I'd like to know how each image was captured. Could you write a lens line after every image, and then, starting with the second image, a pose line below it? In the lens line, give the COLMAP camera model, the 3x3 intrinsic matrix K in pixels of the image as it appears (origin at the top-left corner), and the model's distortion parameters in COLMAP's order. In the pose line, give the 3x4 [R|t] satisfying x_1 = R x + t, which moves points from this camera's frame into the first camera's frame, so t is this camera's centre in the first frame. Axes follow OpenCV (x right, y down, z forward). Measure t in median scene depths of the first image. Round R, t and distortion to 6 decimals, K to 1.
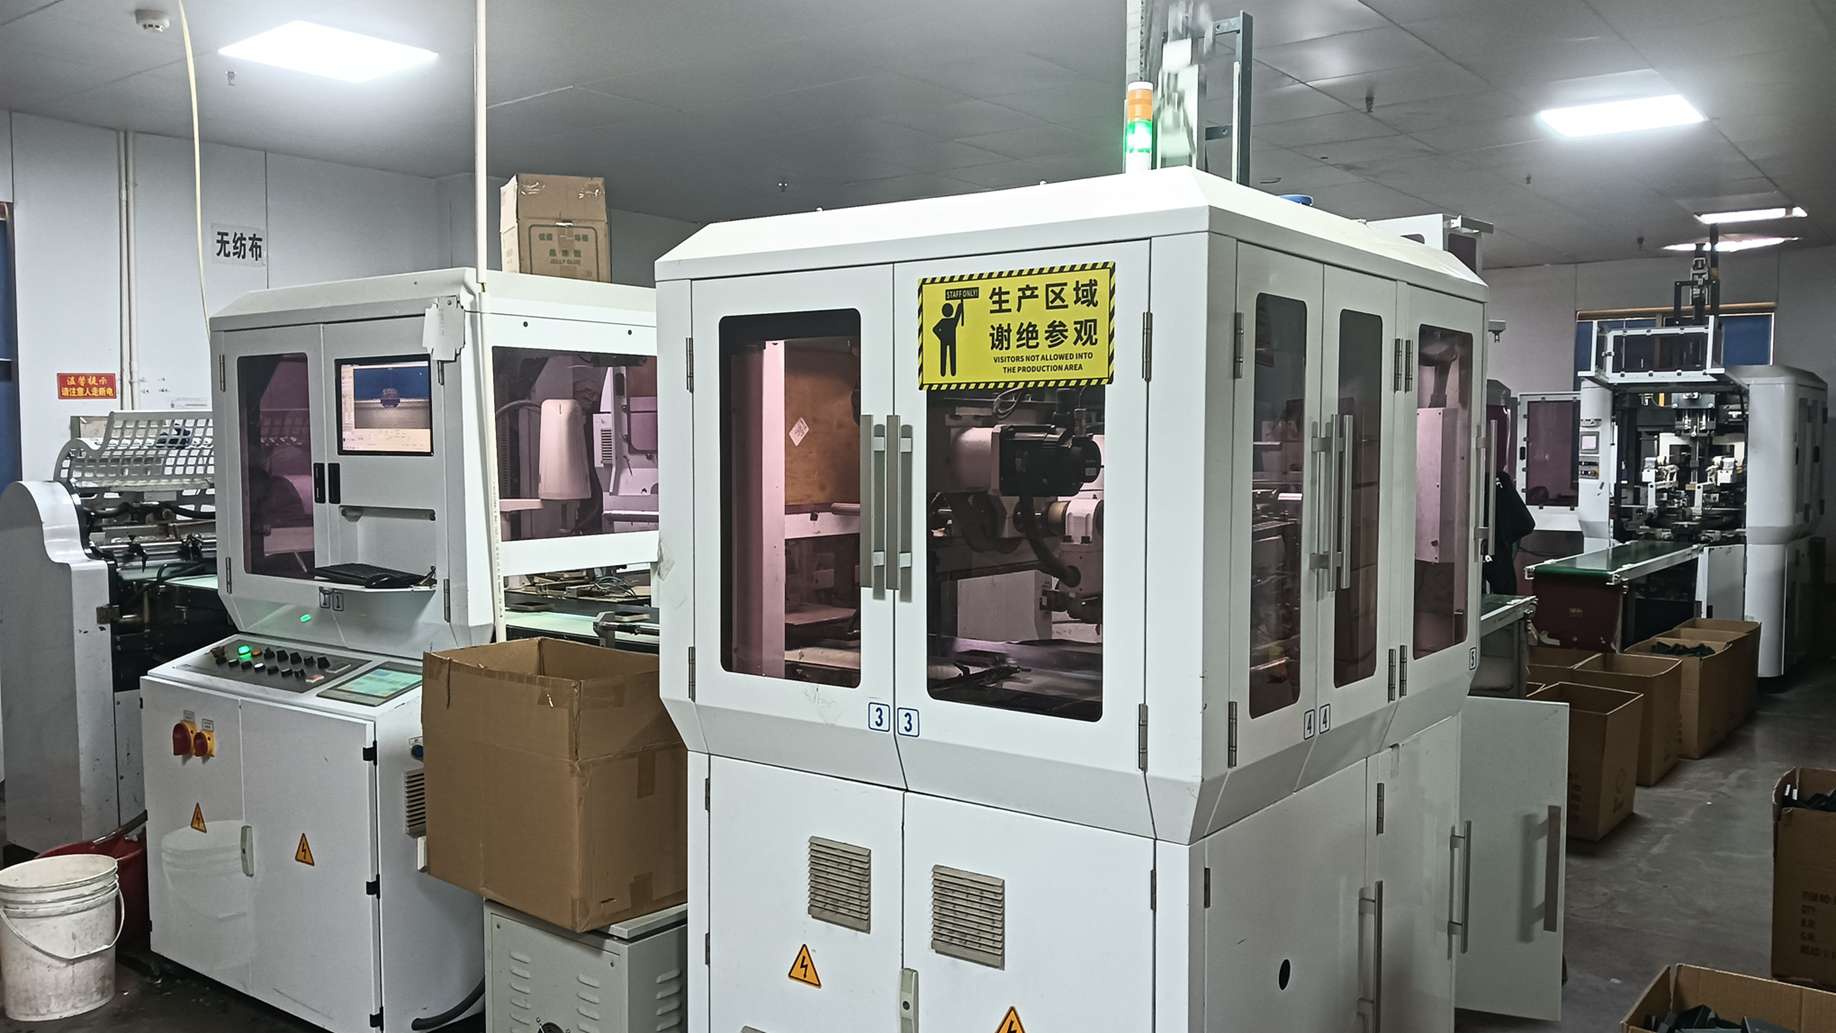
lens RADIAL K [[1456.4, 0, 918.4], [0, 1456.4, 520.4], [0, 0, 1]] dist [-0.000256, -0.000044]
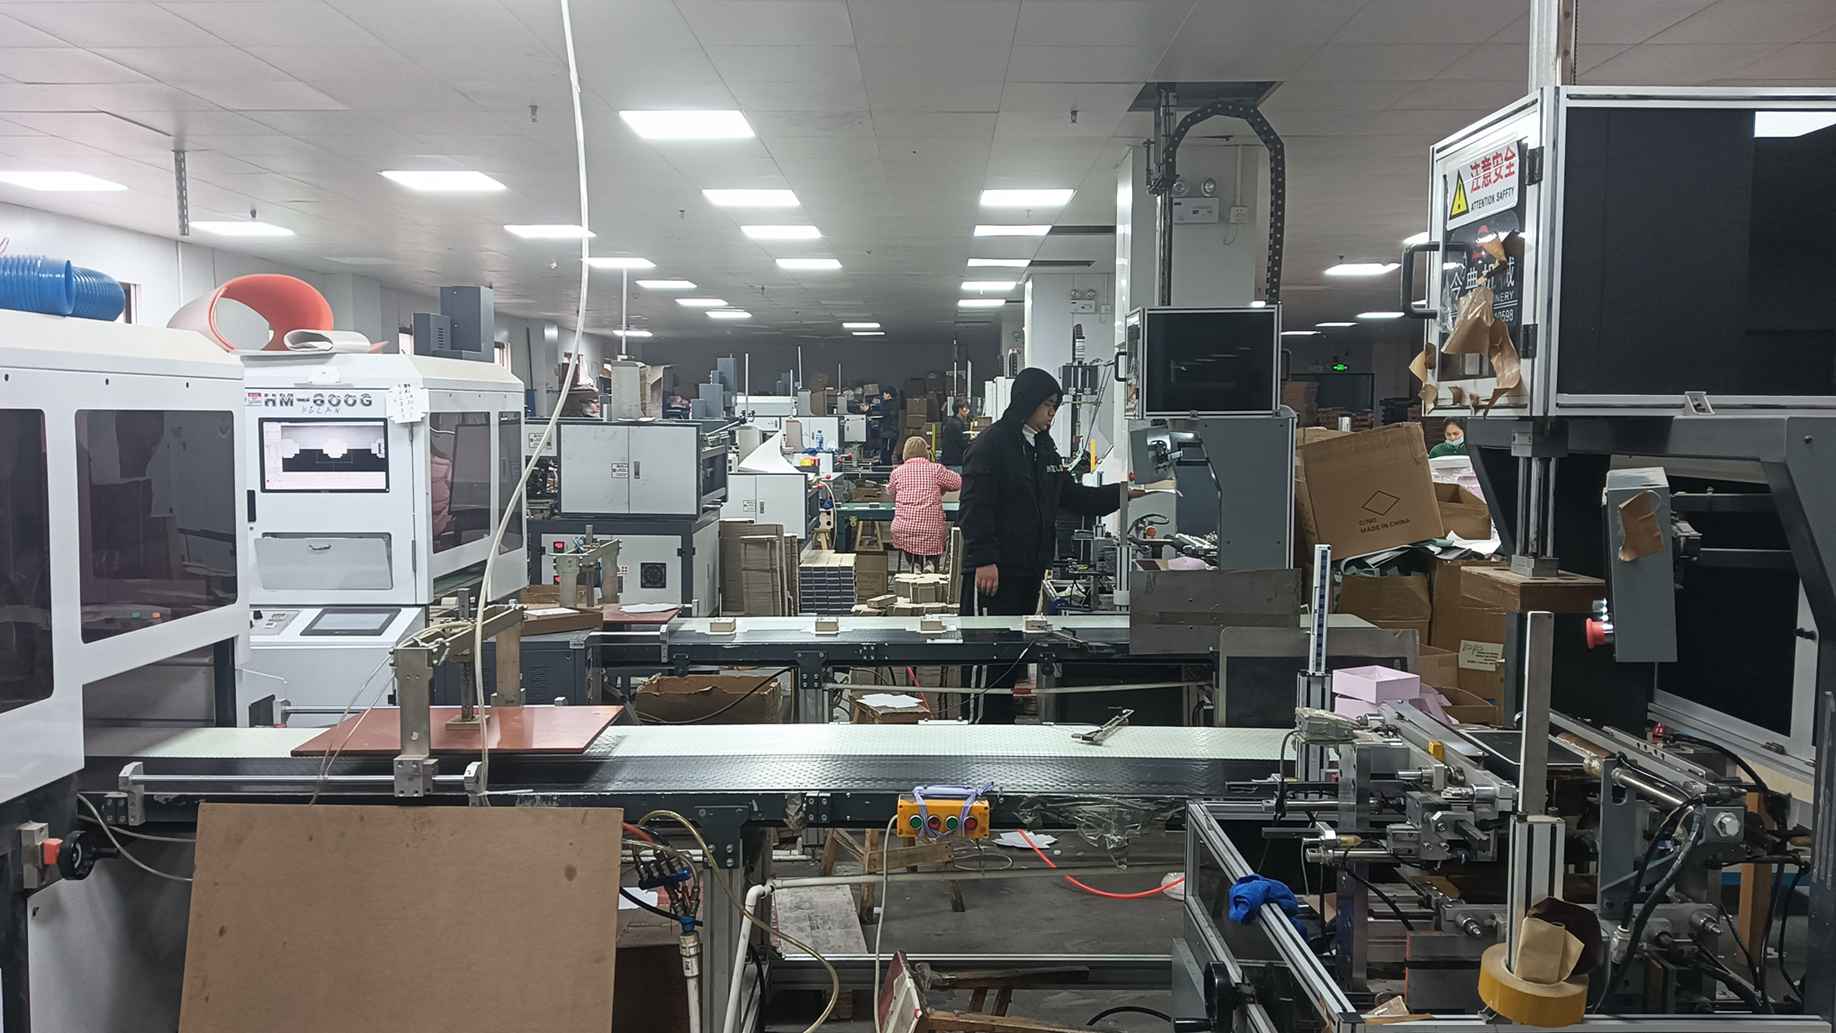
lens RADIAL K [[1456.4, 0, 917.8], [0, 1456.4, 517.3], [0, 0, 1]] dist [-0.000256, -0.000044]
pose [[0.791913, -0.038548, 0.609416, -0.719844], [0.031462, 0.999256, 0.022323, -0.034355], [-0.609822, 0.001495, 0.792537, -0.348883]]
